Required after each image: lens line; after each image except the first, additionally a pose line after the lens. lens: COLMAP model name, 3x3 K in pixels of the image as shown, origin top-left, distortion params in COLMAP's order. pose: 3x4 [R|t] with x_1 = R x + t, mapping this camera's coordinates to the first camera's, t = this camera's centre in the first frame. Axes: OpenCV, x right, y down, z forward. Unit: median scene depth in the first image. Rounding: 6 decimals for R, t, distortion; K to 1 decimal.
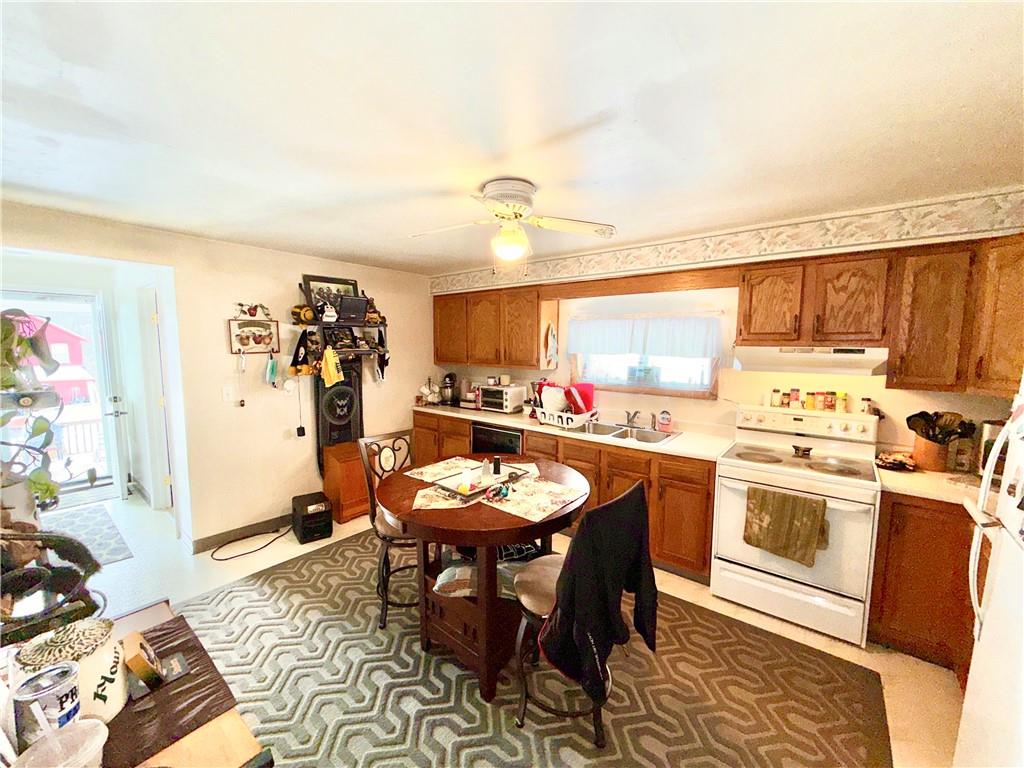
lens RADIAL K [[413.9, 0, 510.7], [0, 413.9, 385.0], [0, 0, 1]] dist [-0.001256, -0.000143]
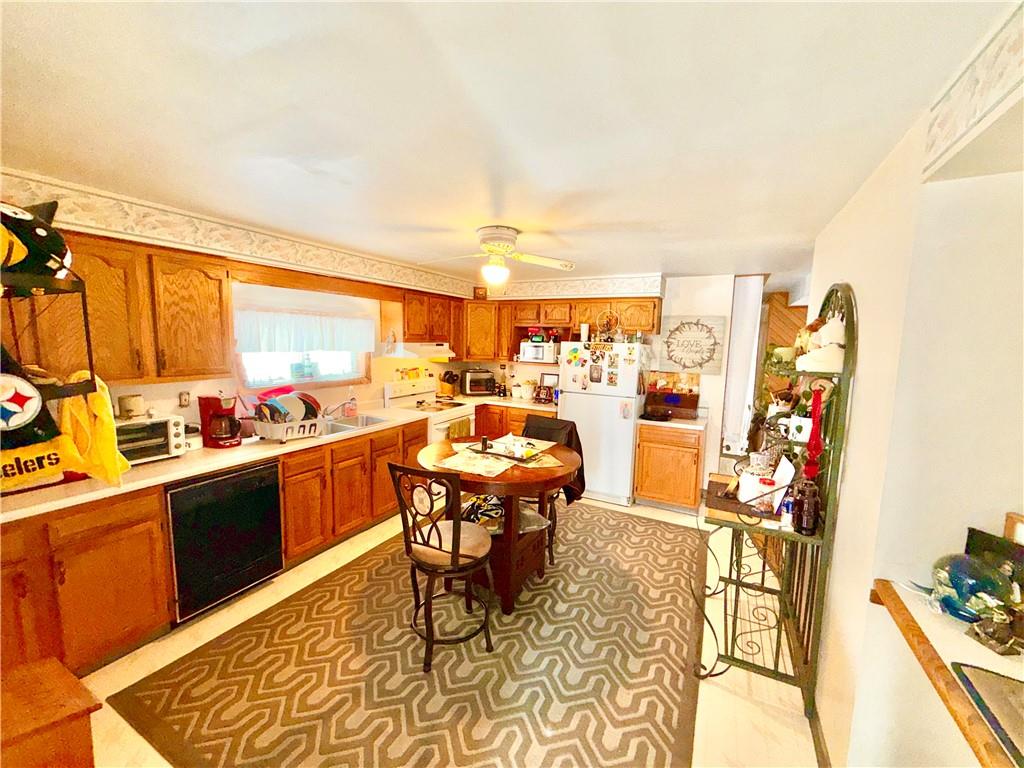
lens RADIAL K [[413.9, 0, 510.9], [0, 413.9, 386.0], [0, 0, 1]] dist [-0.001256, -0.000143]
pose [[-0.204638, -0.120397, 0.971405, -0.799903], [0.076989, 0.987352, 0.138592, -0.092998], [-0.975805, 0.103148, -0.192780, 0.736409]]
